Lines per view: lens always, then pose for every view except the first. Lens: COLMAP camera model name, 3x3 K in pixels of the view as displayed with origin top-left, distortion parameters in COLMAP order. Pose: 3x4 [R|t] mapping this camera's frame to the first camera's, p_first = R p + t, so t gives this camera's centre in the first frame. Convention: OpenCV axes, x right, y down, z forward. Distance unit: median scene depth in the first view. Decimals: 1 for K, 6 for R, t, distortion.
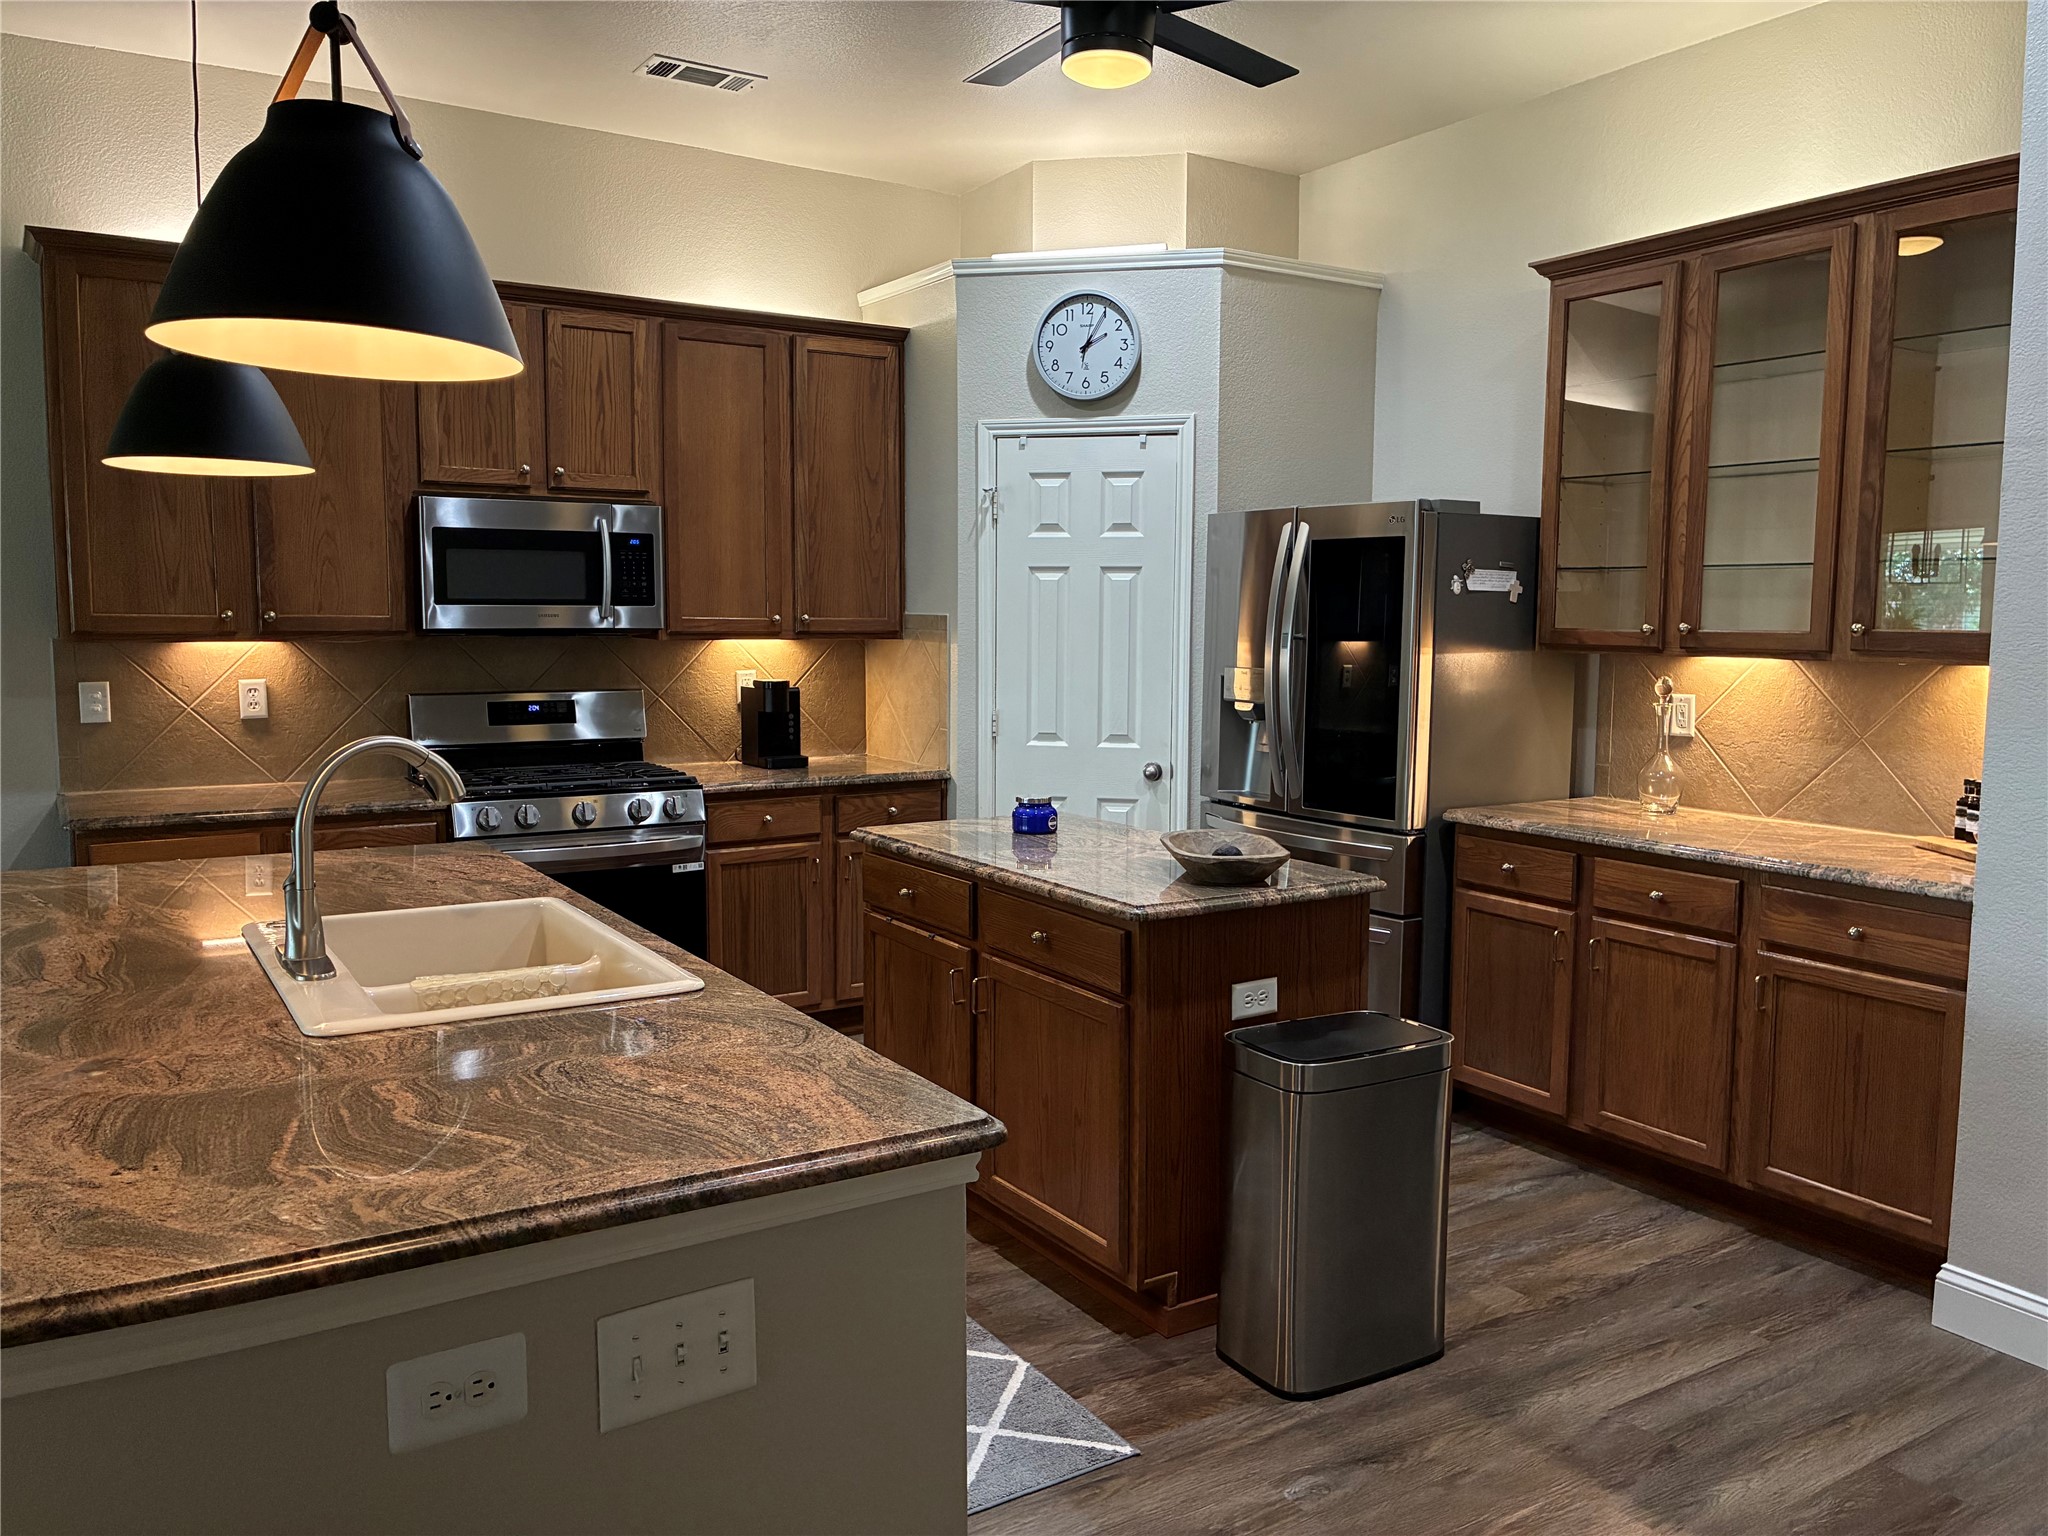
lens RADIAL K [[1548.8, 0, 1033.9], [0, 1548.8, 761.3], [0, 0, 1]] dist [0.028033, -0.041452]
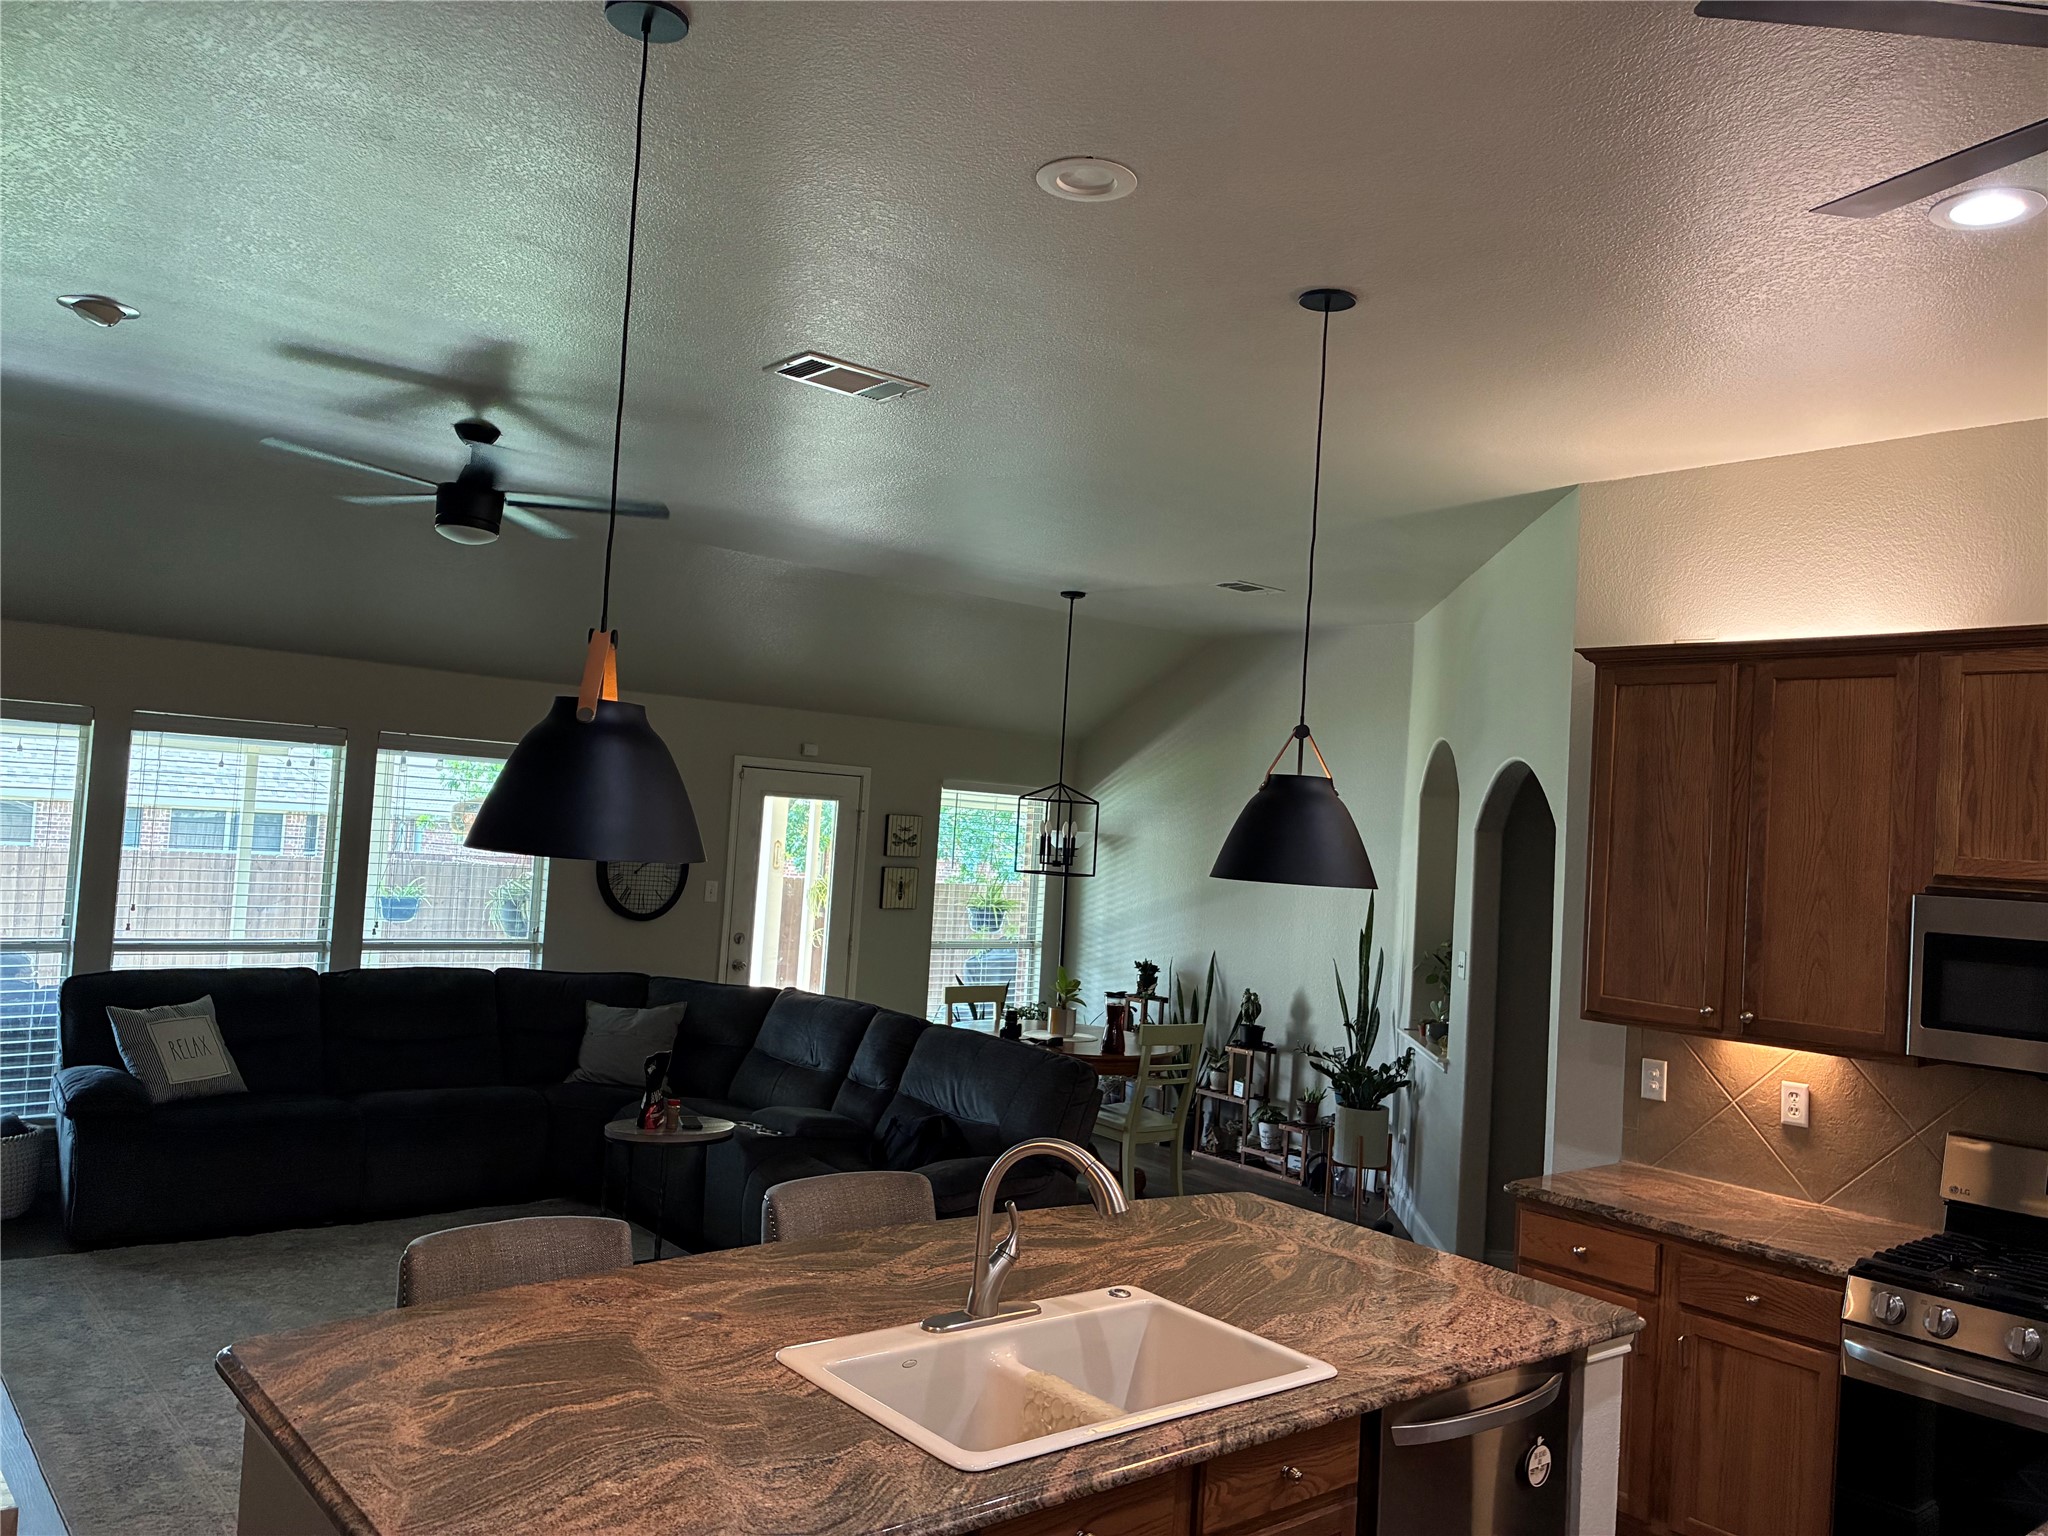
lens RADIAL K [[1548.8, 0, 1034.6], [0, 1548.8, 764.6], [0, 0, 1]] dist [0.028033, -0.041452]
pose [[0.138075, -0.042937, -0.989491, 0.430754], [-0.161565, 0.984701, -0.065274, -0.127401], [0.977155, 0.168880, 0.129026, 0.495594]]
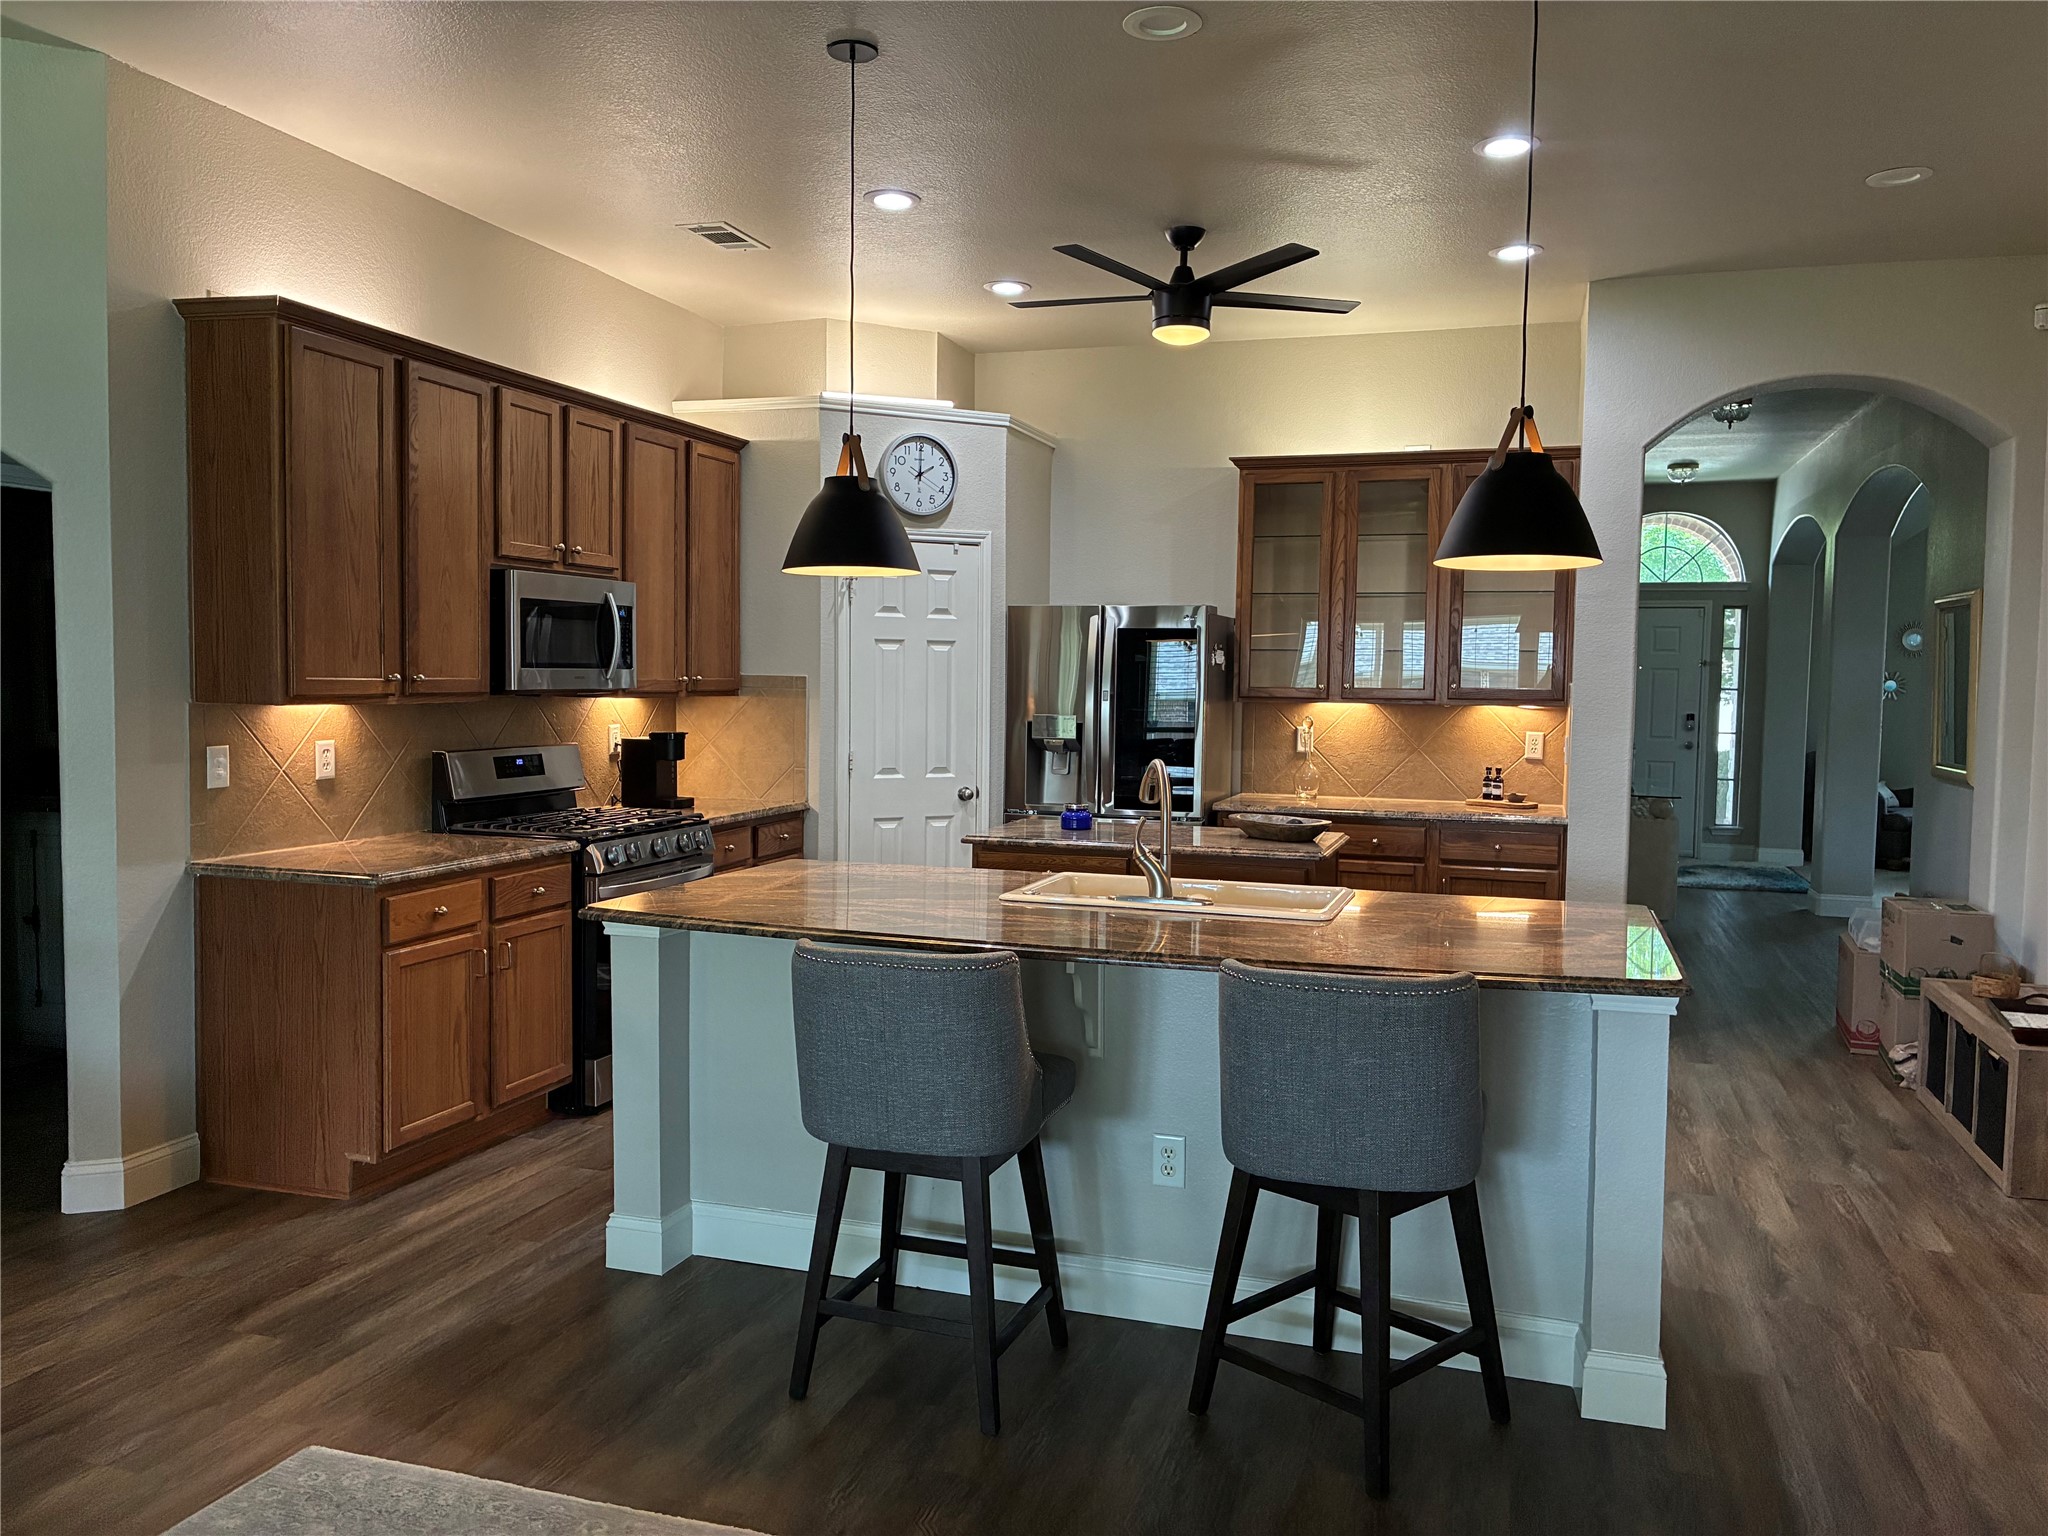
lens RADIAL K [[1548.8, 0, 1029.8], [0, 1548.8, 766.2], [0, 0, 1]] dist [0.028033, -0.041452]
pose [[0.771673, -0.035555, 0.635025, -0.960970], [0.054787, 0.998441, -0.010674, 0.000140], [-0.633656, 0.043028, 0.772417, -0.091013]]
